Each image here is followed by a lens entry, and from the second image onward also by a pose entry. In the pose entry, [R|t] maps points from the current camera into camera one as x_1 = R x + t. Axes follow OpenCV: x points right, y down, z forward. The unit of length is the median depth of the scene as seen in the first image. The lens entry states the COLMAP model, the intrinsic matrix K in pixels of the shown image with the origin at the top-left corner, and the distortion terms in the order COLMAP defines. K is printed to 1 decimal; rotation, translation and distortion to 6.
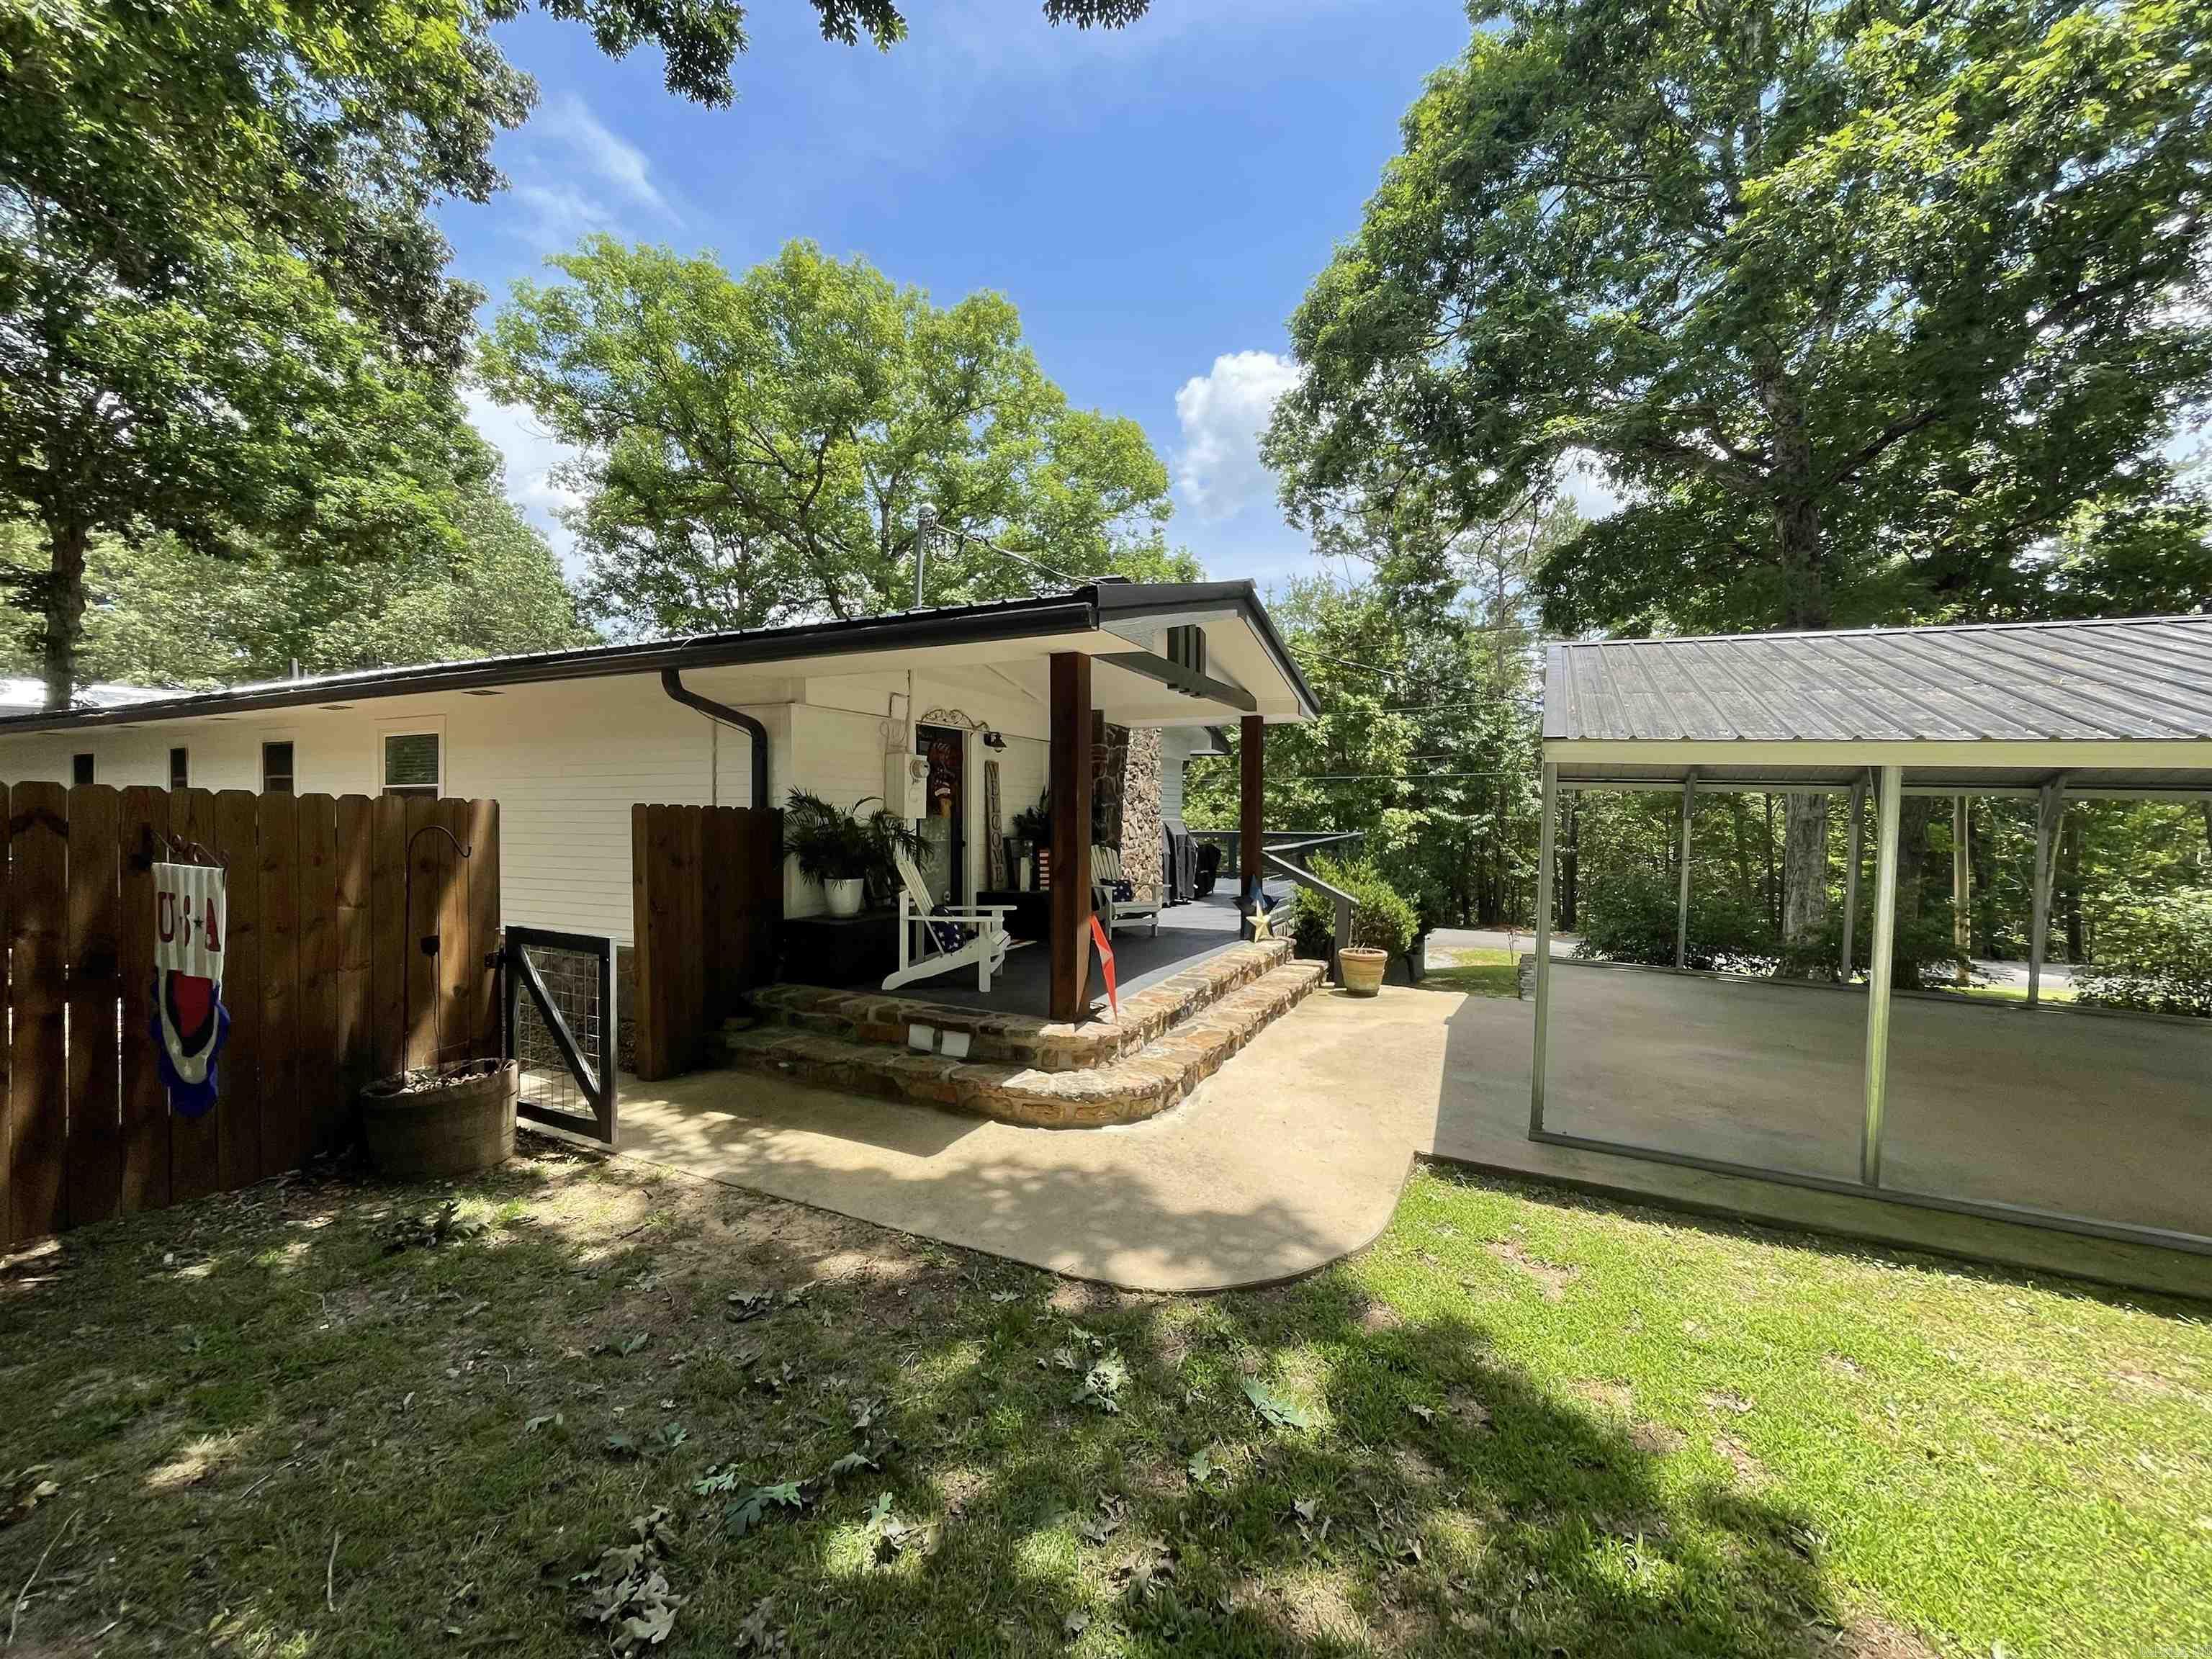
lens RADIAL K [[906.5, 0, 1105.8], [0, 906.5, 834.7], [0, 0, 1]] dist [-0.000445, -0.000310]
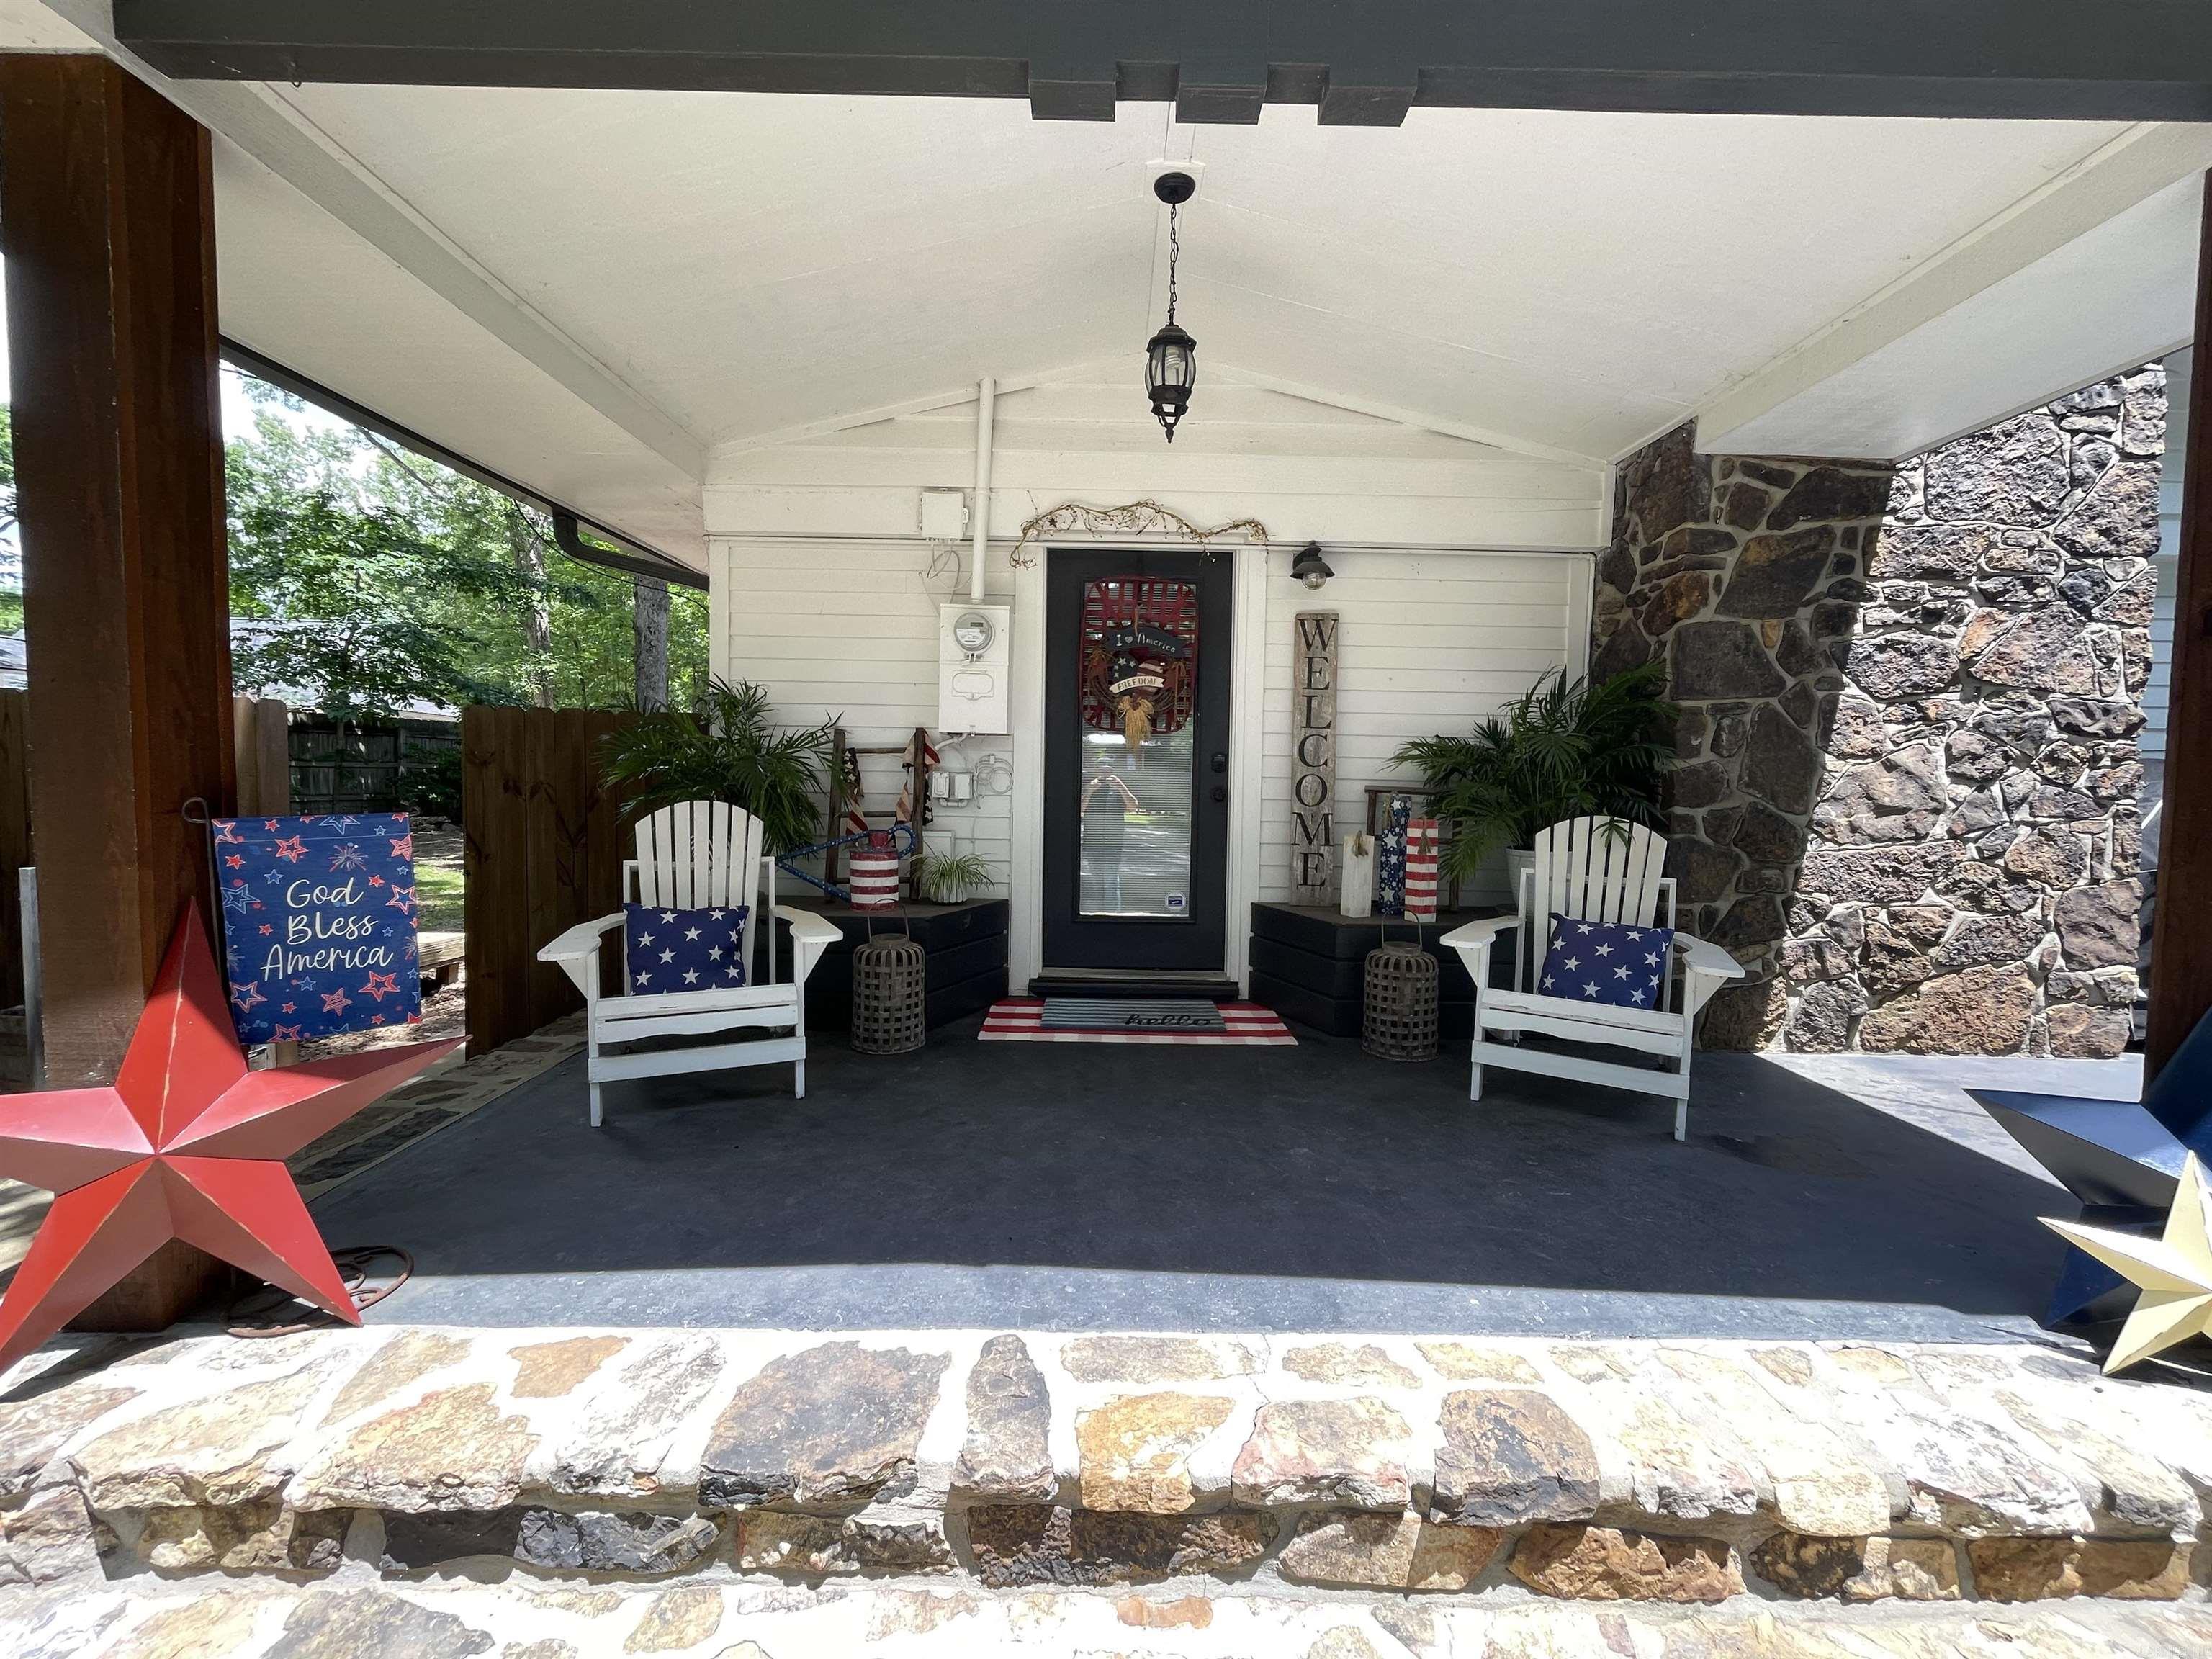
lens RADIAL K [[906.5, 0, 1105.0], [0, 906.5, 830.1], [0, 0, 1]] dist [-0.000445, -0.000310]
pose [[0.454320, 0.047897, -0.889550, 0.223060], [-0.034624, 0.998748, 0.036093, 0.011721], [0.890166, 0.014402, 0.455410, 0.709812]]
